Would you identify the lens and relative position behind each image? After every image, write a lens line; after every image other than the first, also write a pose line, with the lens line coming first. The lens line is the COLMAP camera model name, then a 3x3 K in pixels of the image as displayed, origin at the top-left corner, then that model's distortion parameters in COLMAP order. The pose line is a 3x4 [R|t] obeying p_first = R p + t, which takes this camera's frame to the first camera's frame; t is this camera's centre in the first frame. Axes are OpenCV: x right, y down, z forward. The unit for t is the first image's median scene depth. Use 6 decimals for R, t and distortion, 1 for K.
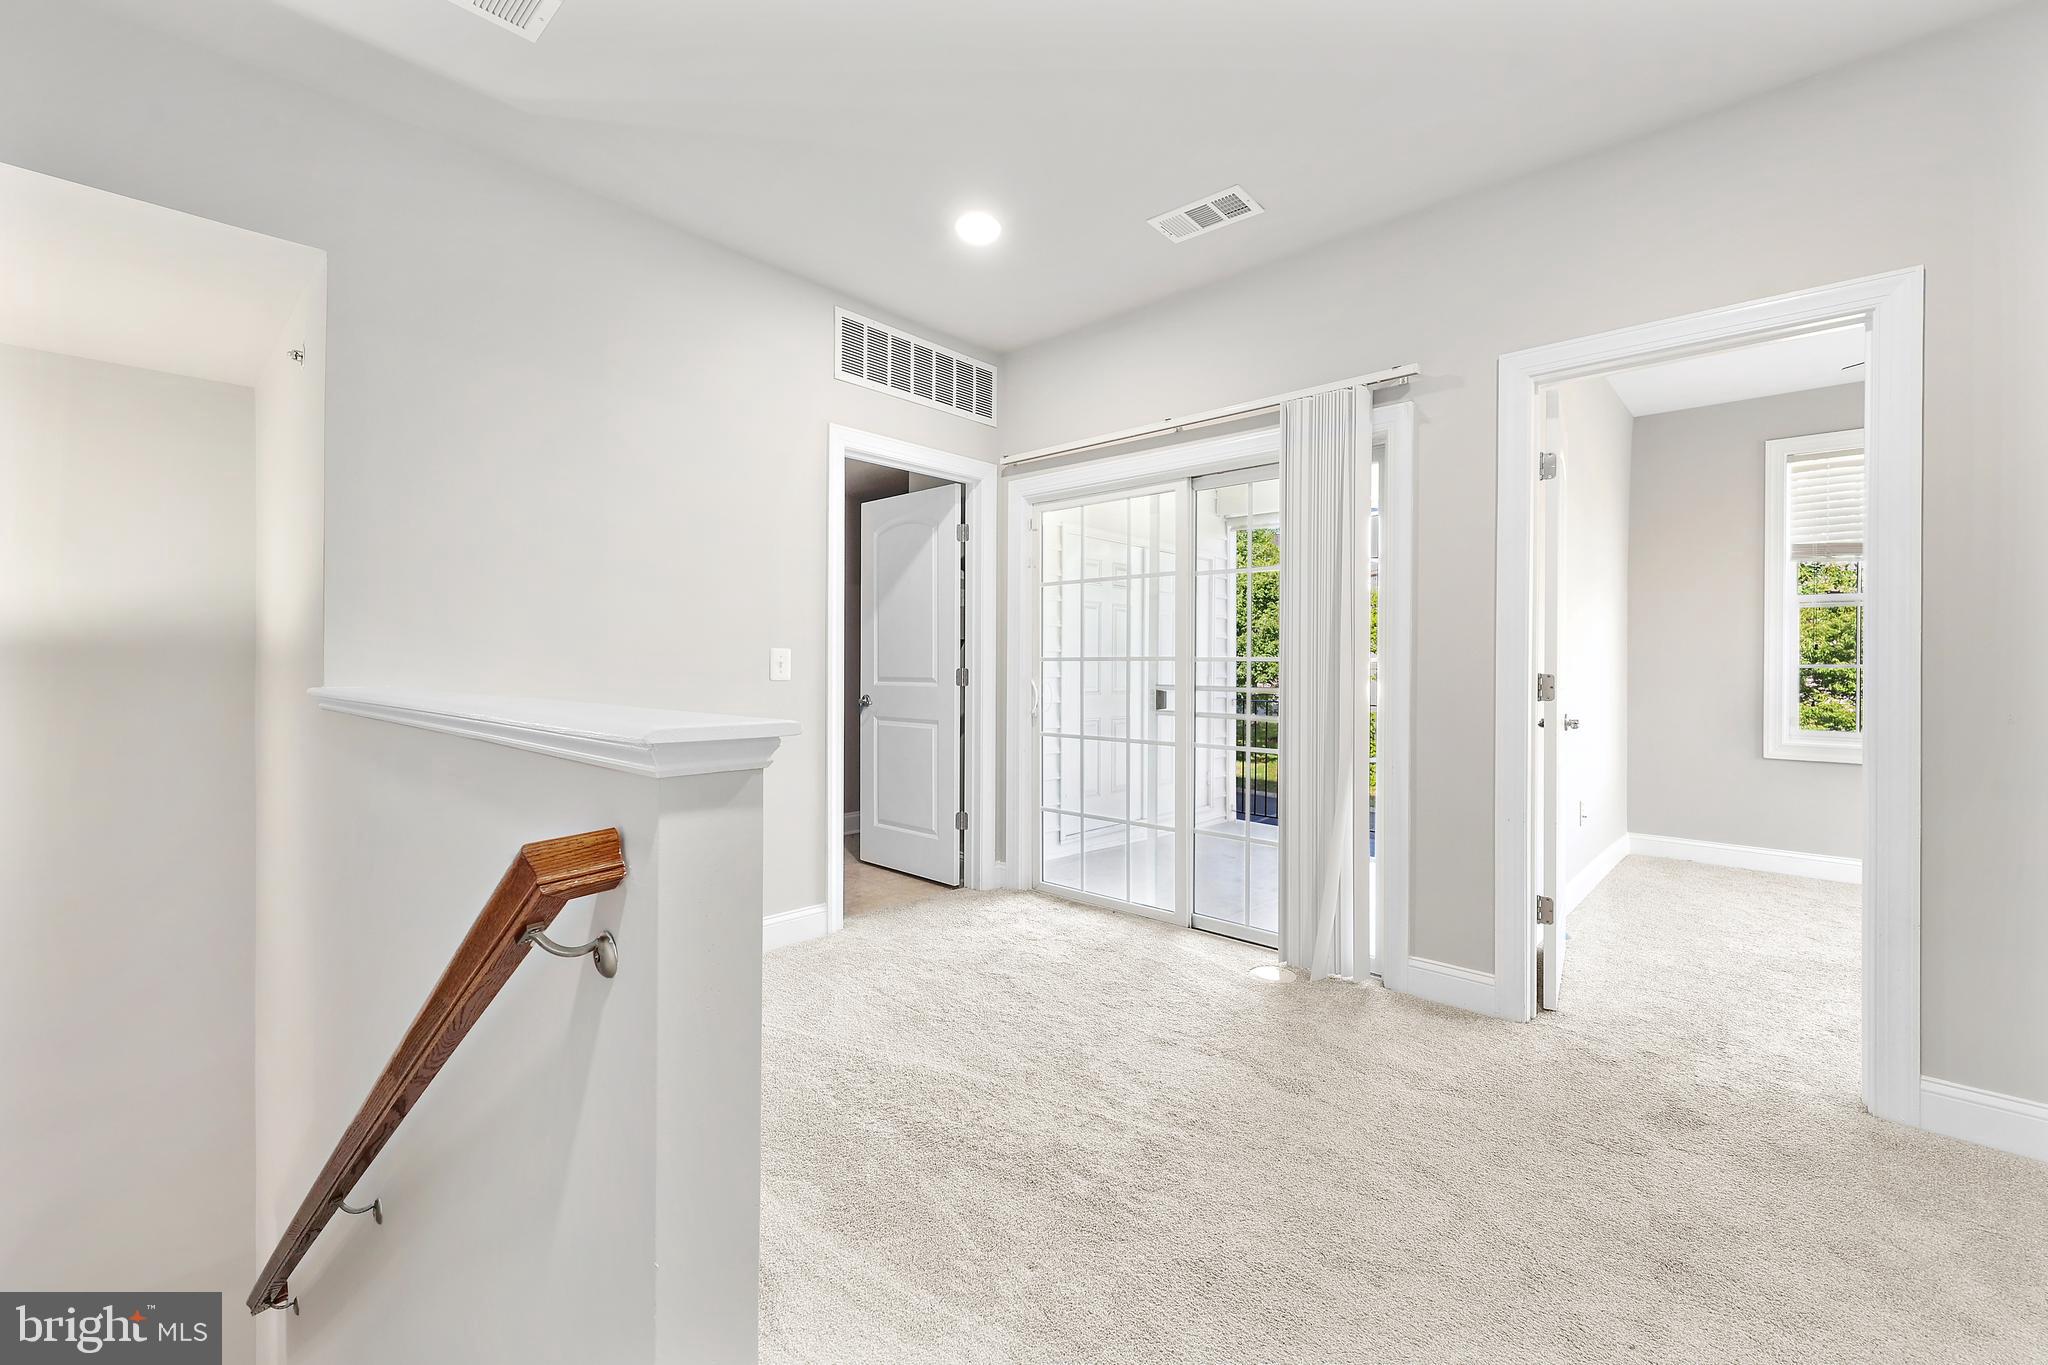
lens RADIAL K [[830.7, 0, 1017.5], [0, 830.7, 674.5], [0, 0, 1]] dist [-0.007428, 0.000296]
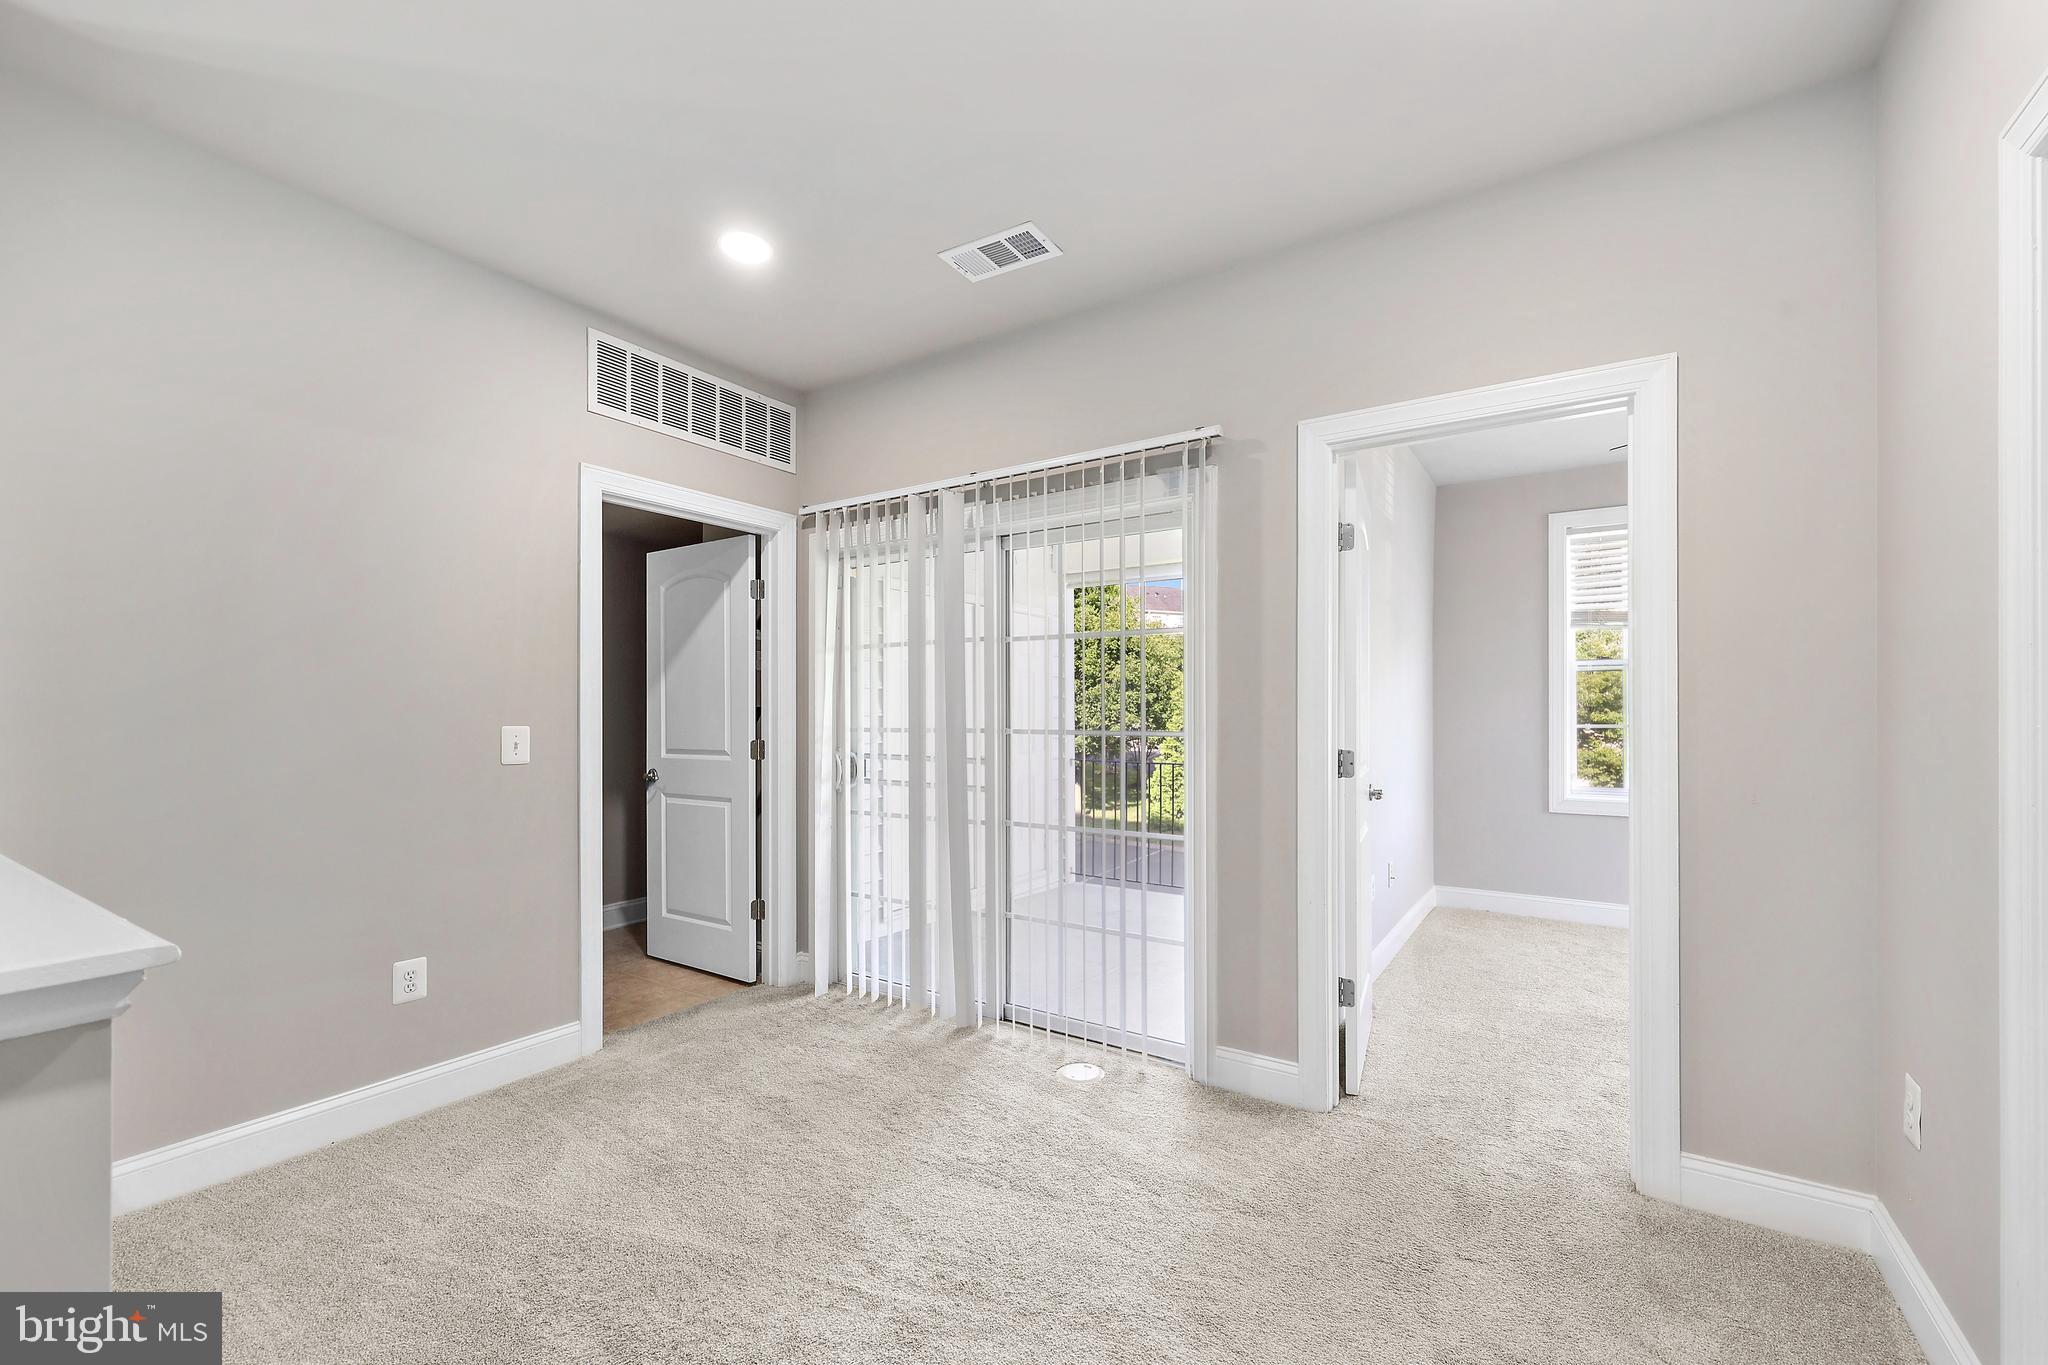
lens RADIAL K [[831.4, 0, 1020.2], [0, 831.4, 720.5], [0, 0, 1]] dist [-0.009270, -0.000042]
pose [[0.986652, -0.008294, 0.162631, 0.081685], [0.008422, 0.999965, -0.000103, -0.031534], [-0.162624, 0.001472, 0.986687, 0.078785]]
